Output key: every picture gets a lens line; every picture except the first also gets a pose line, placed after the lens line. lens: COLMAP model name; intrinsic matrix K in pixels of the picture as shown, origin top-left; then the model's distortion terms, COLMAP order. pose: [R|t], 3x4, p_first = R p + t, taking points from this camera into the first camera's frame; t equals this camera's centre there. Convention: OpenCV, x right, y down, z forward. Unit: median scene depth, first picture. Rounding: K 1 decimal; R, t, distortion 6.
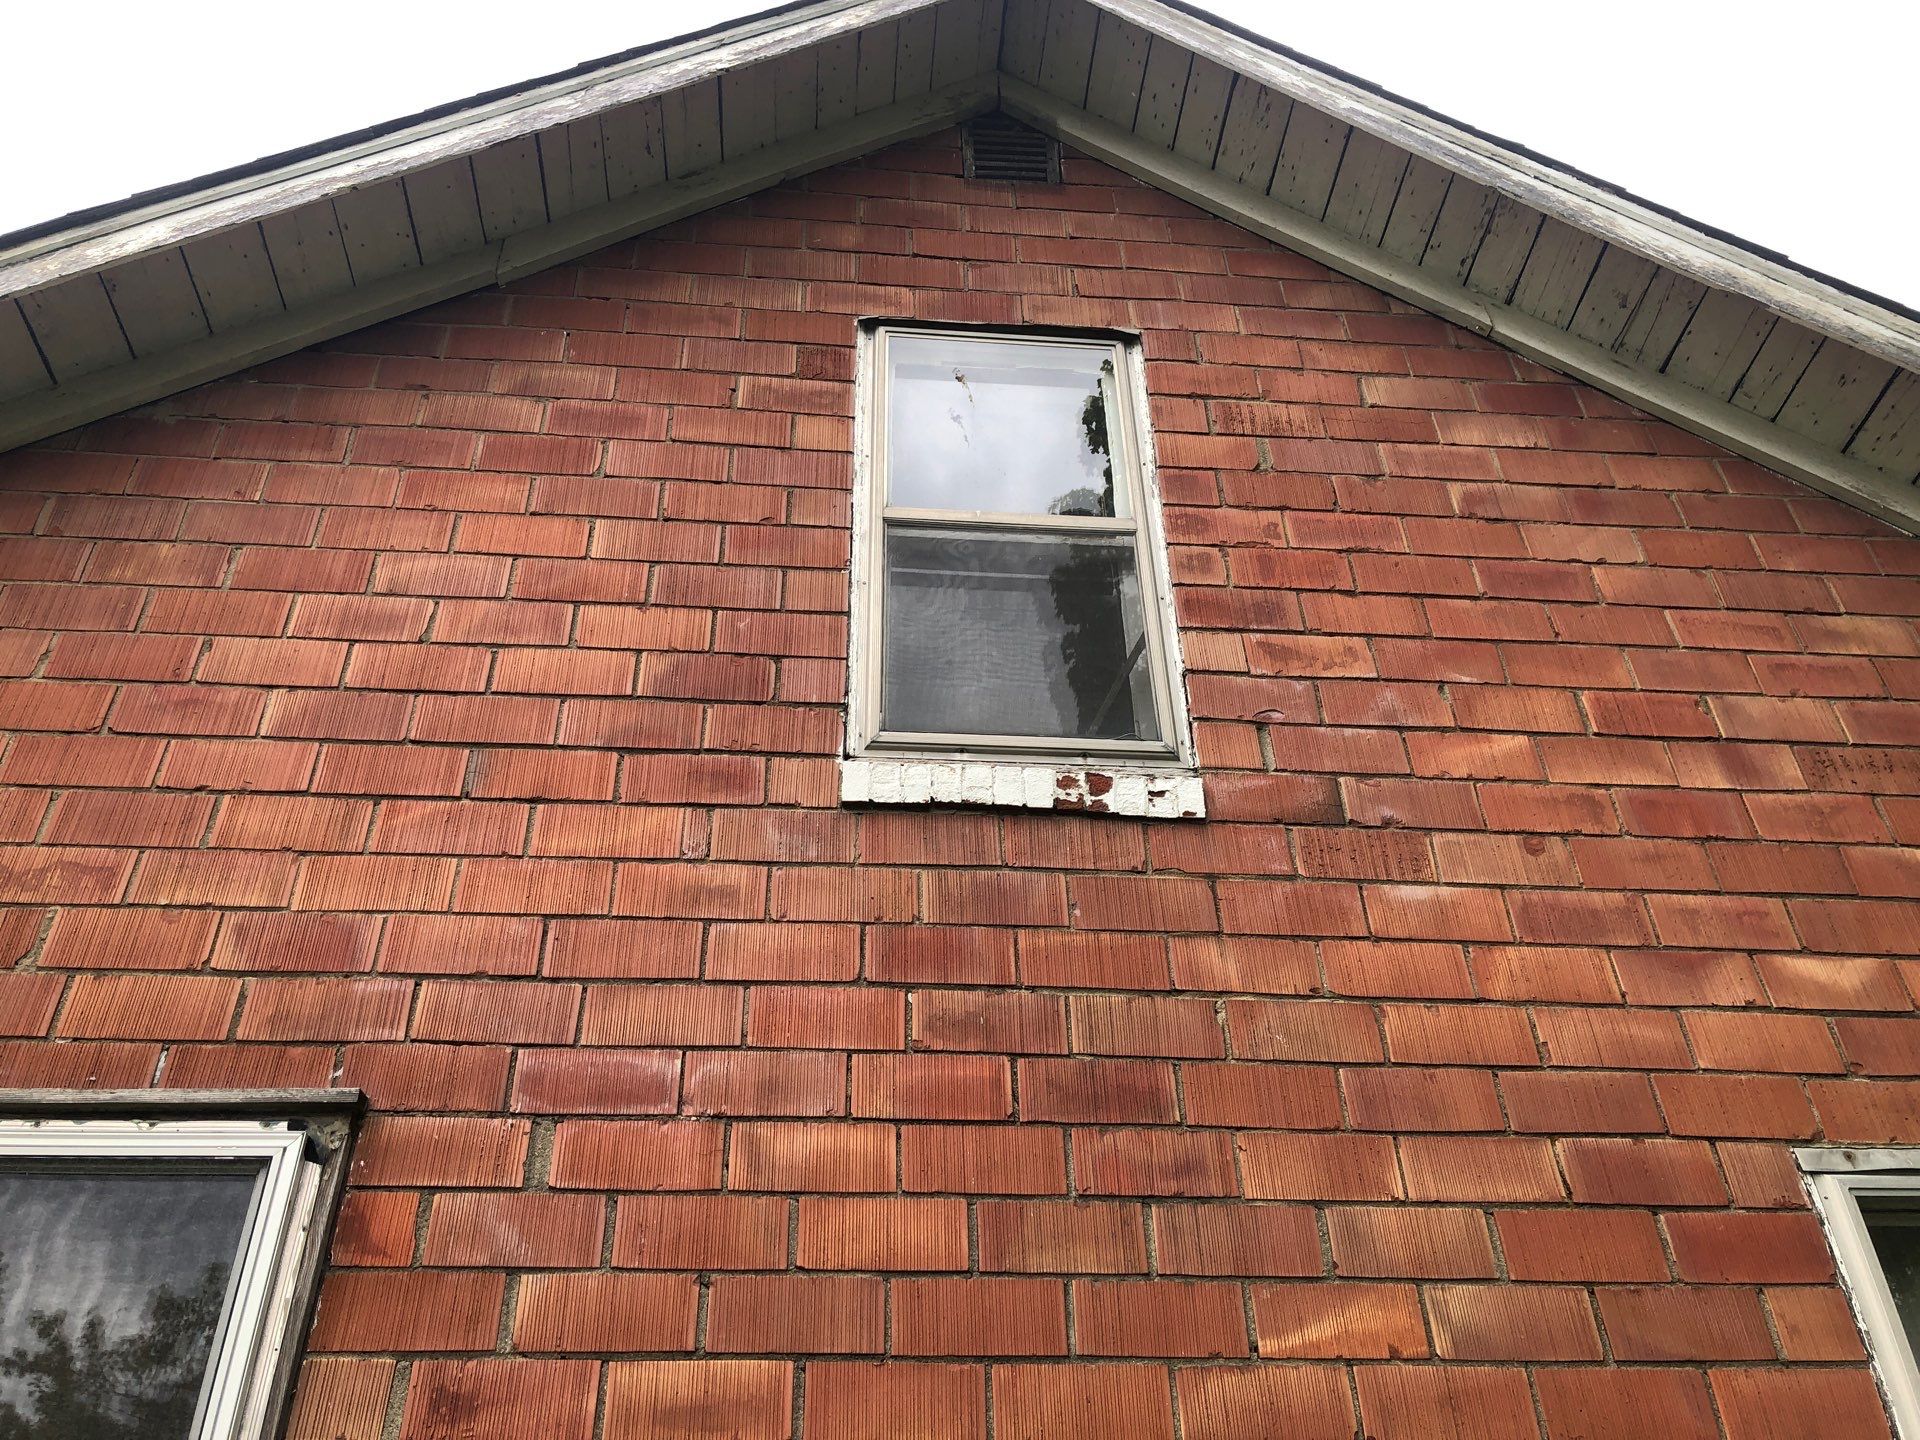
lens RADIAL K [[1565.0, 0, 951.4], [0, 1565.0, 686.0], [0, 0, 1]] dist [0.043995, -0.053573]
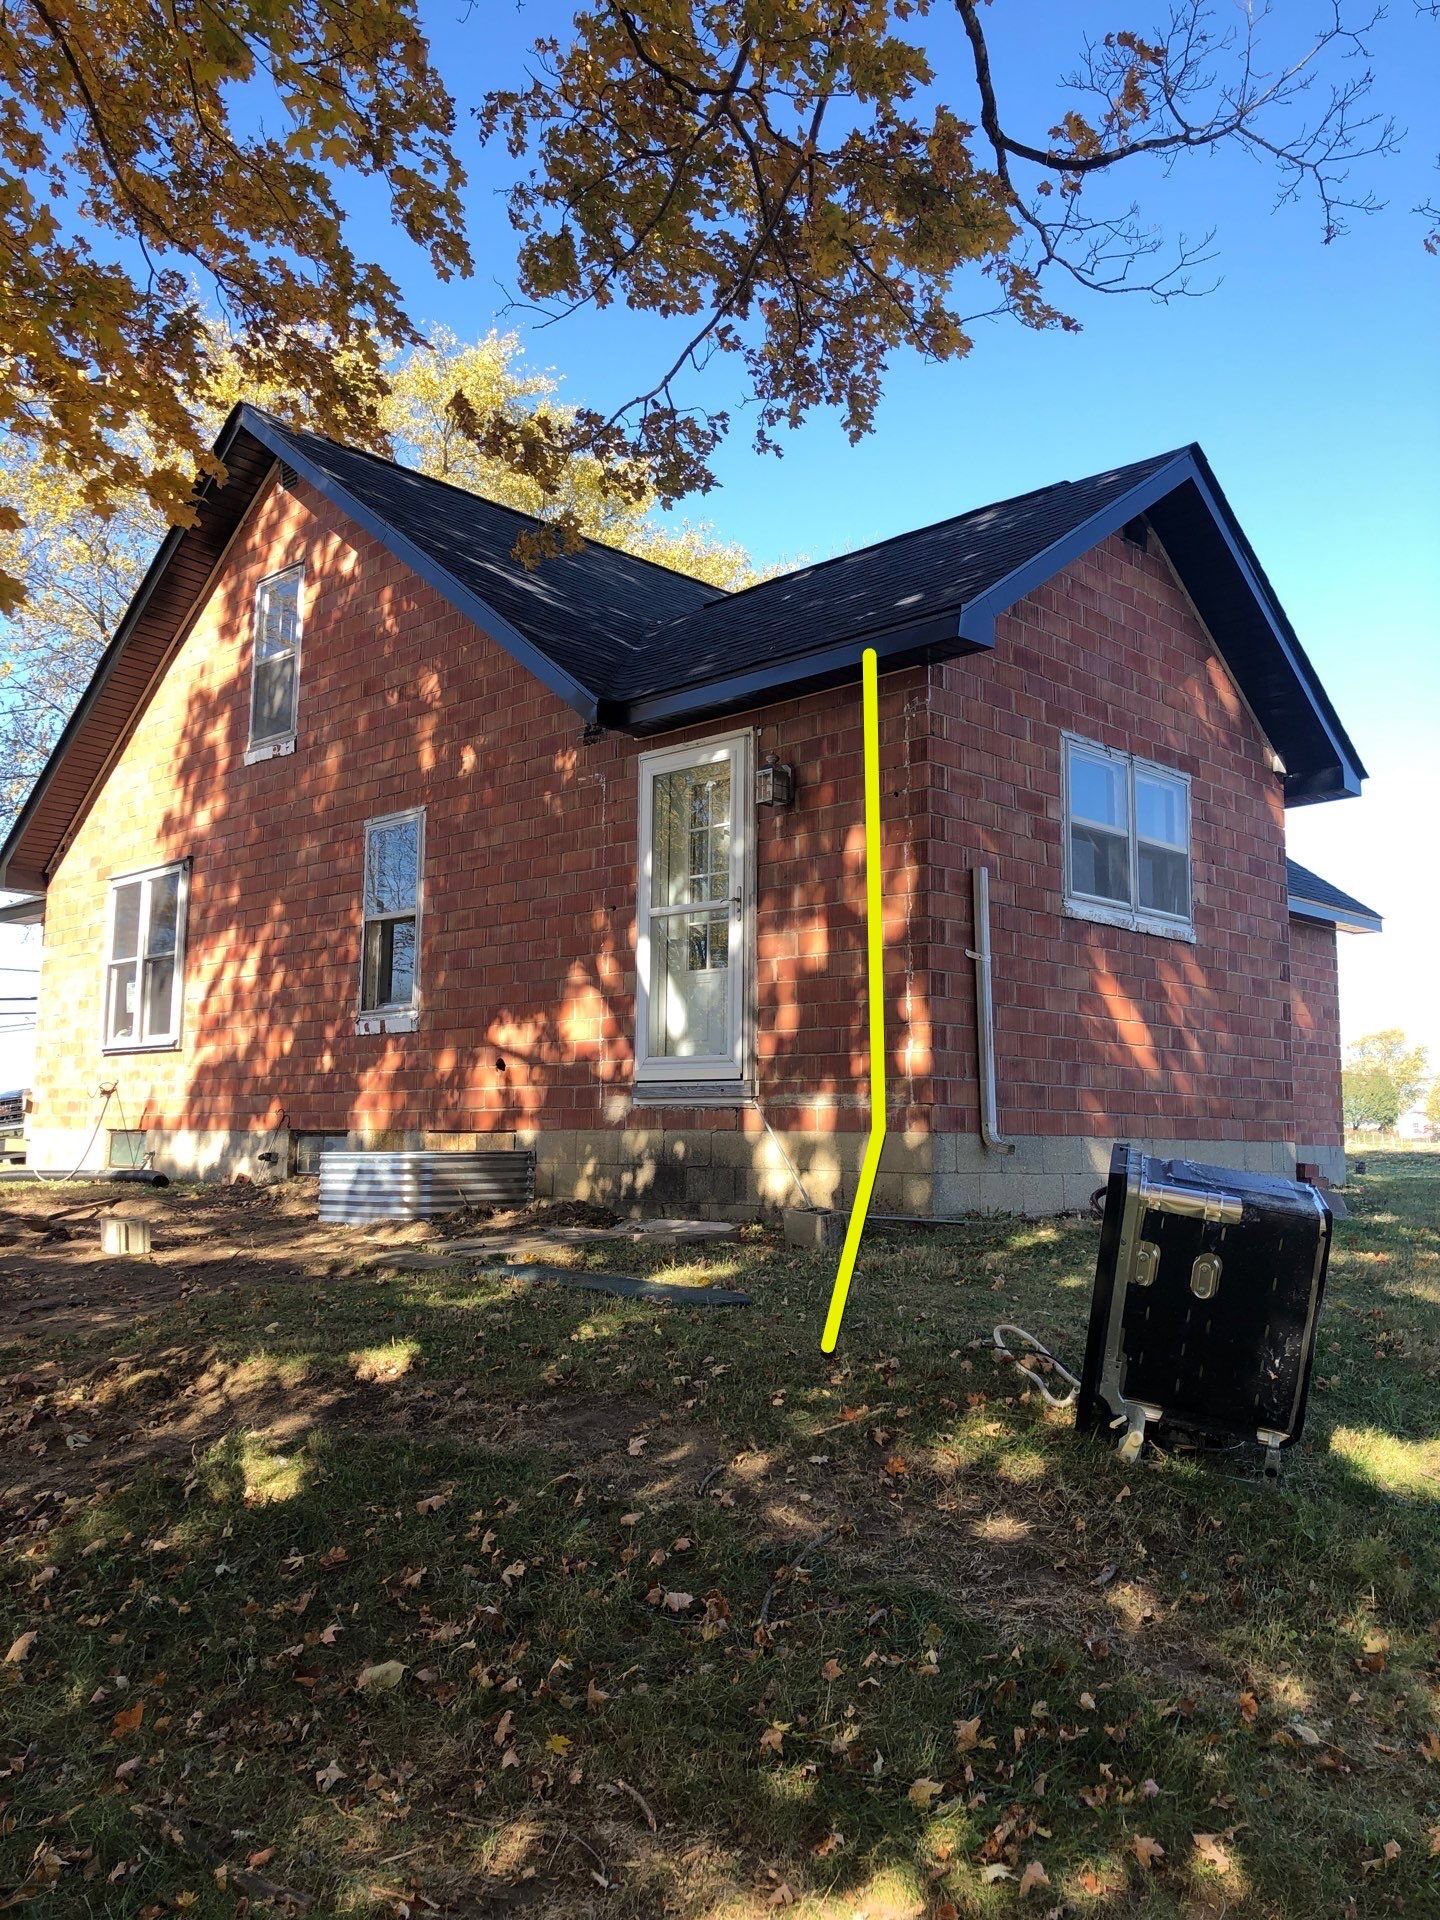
lens RADIAL K [[1565.0, 0, 722.0], [0, 1565.0, 921.6], [0, 0, 1]] dist [0.043995, -0.053573]
pose [[0.653521, -0.078566, -0.752820, 4.283188], [0.456130, 0.834595, 0.308865, -0.321430], [0.604033, -0.545233, 0.581261, -0.942438]]
